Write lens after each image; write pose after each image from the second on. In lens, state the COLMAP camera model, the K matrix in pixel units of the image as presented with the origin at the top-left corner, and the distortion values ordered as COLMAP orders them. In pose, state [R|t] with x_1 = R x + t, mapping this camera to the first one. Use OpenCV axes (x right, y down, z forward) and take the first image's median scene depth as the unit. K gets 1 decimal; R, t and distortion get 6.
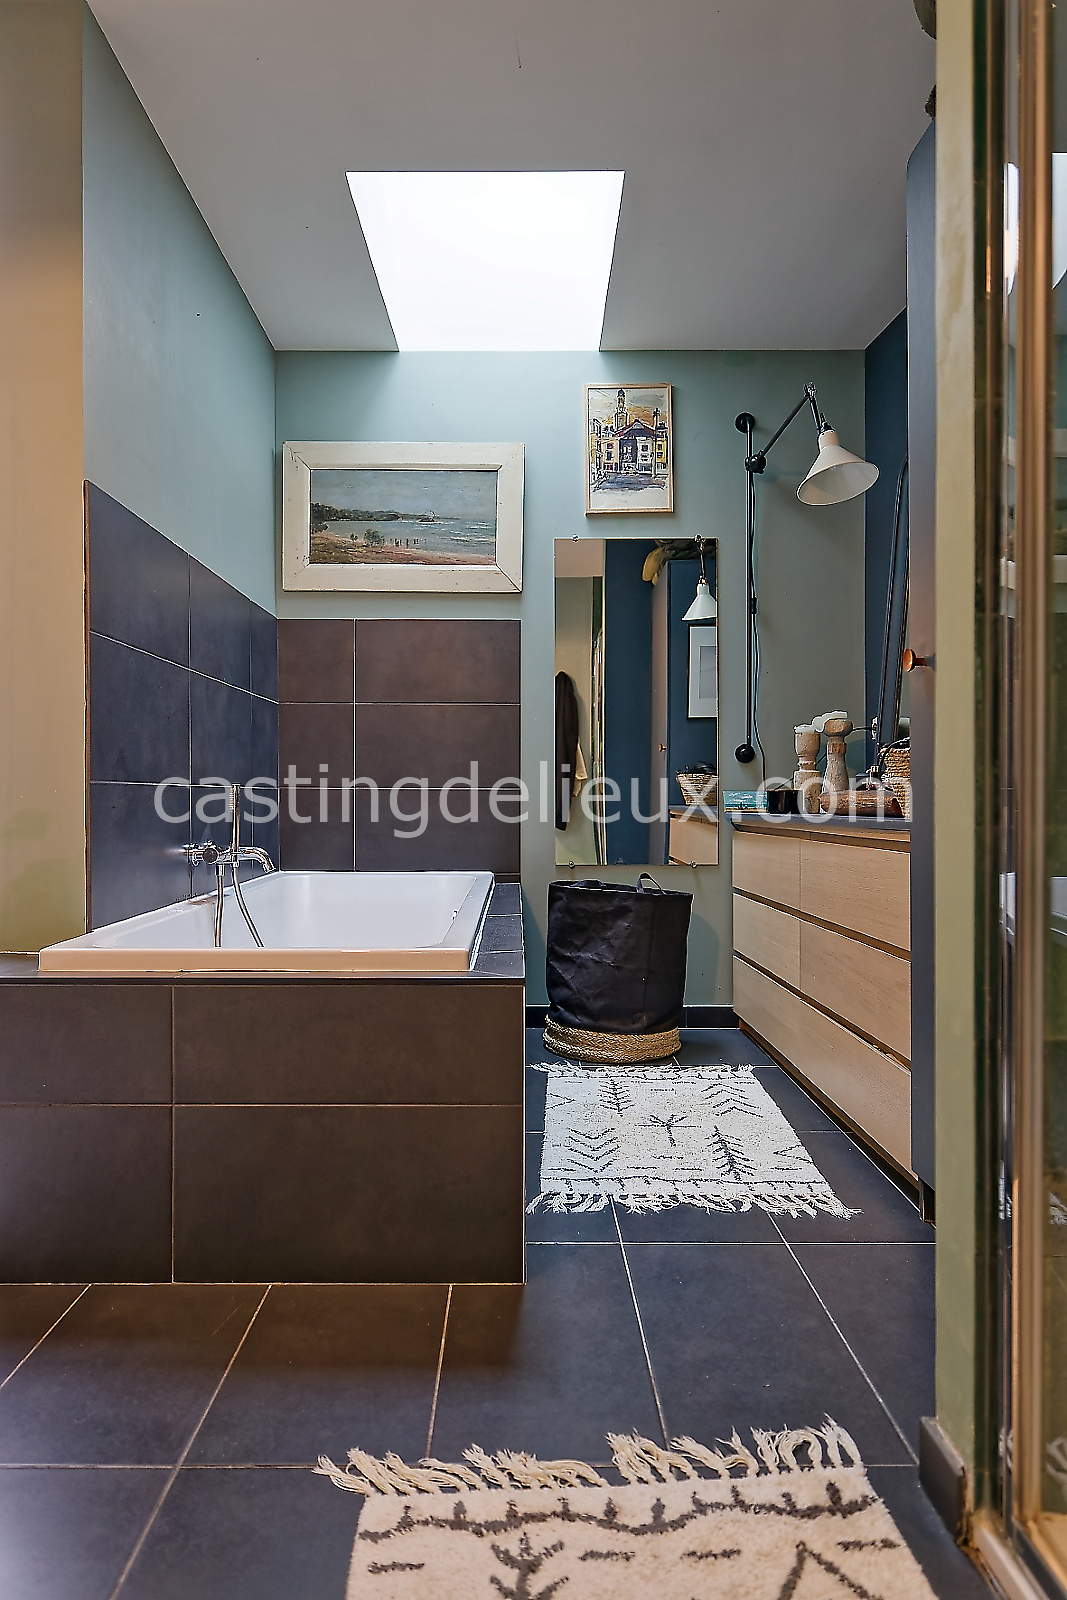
lens RADIAL K [[966.3, 0, 531.4], [0, 966.3, 805.0], [0, 0, 1]] dist [0.003760, 0.001439]
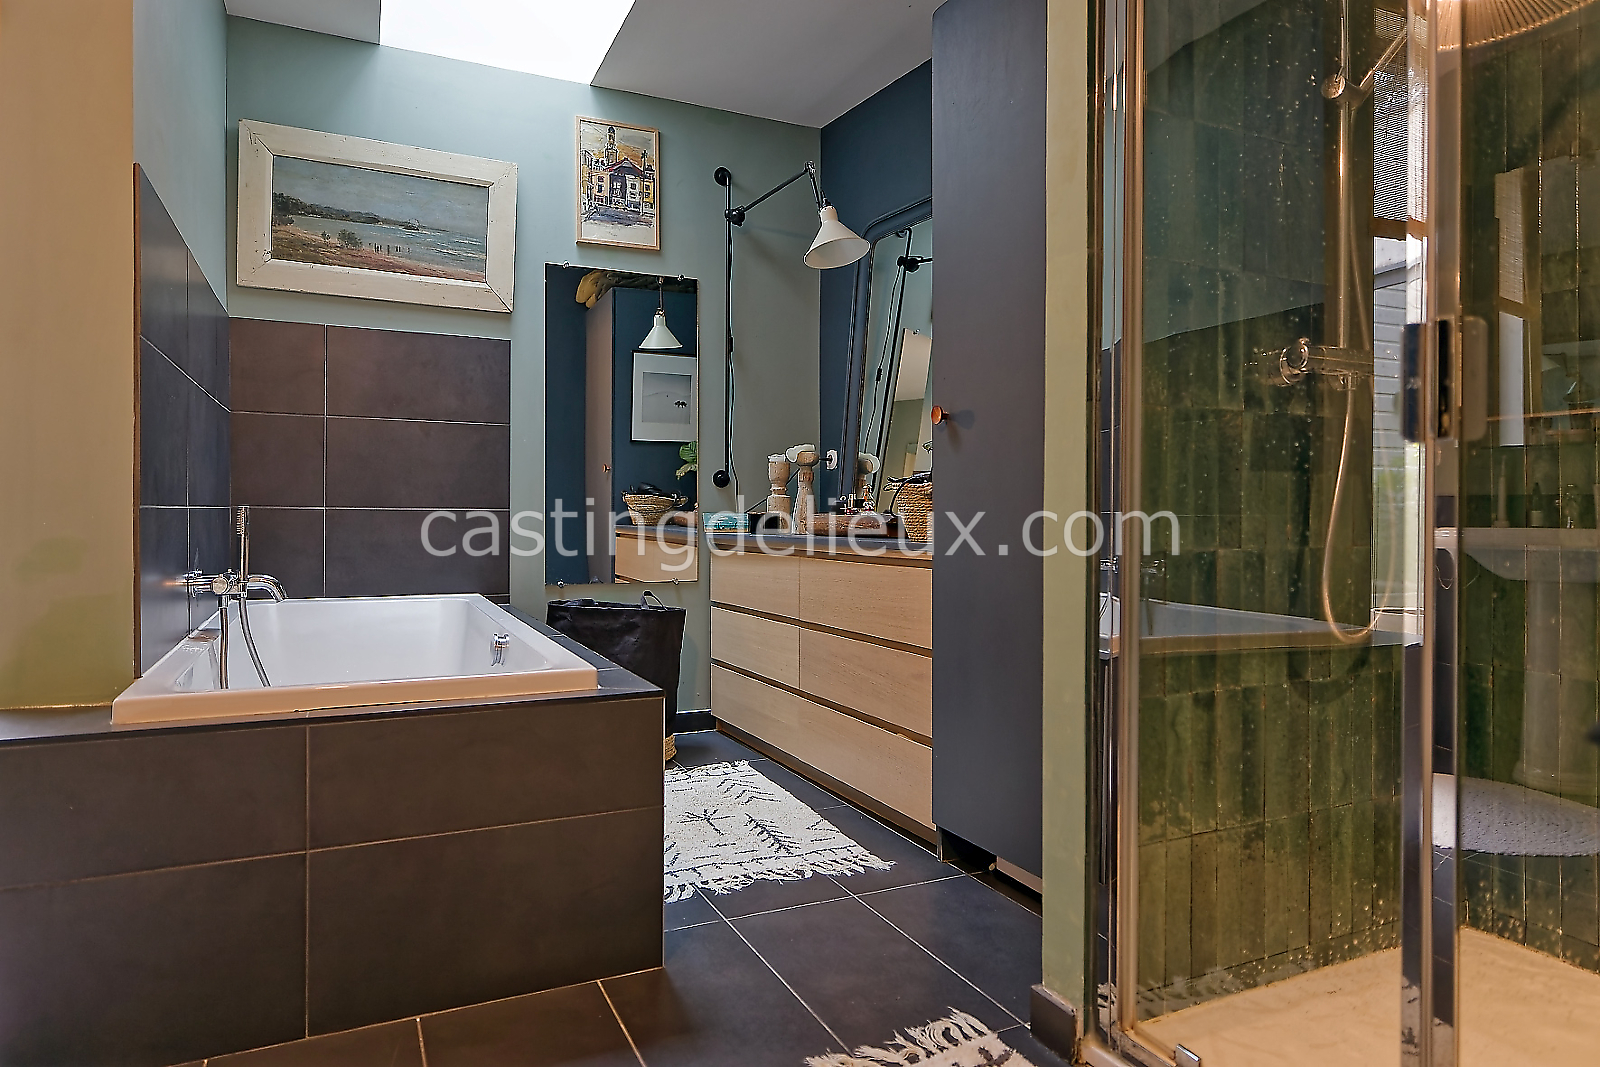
lens RADIAL K [[966.3, 0, 801.3], [0, 966.3, 525.0], [0, 0, 1]] dist [0.003760, 0.001439]
pose [[0.904640, -0.000105, 0.426177, -0.189298], [-0.002830, 0.999976, 0.006254, -0.009452], [-0.426168, -0.006864, 0.904618, -0.035063]]
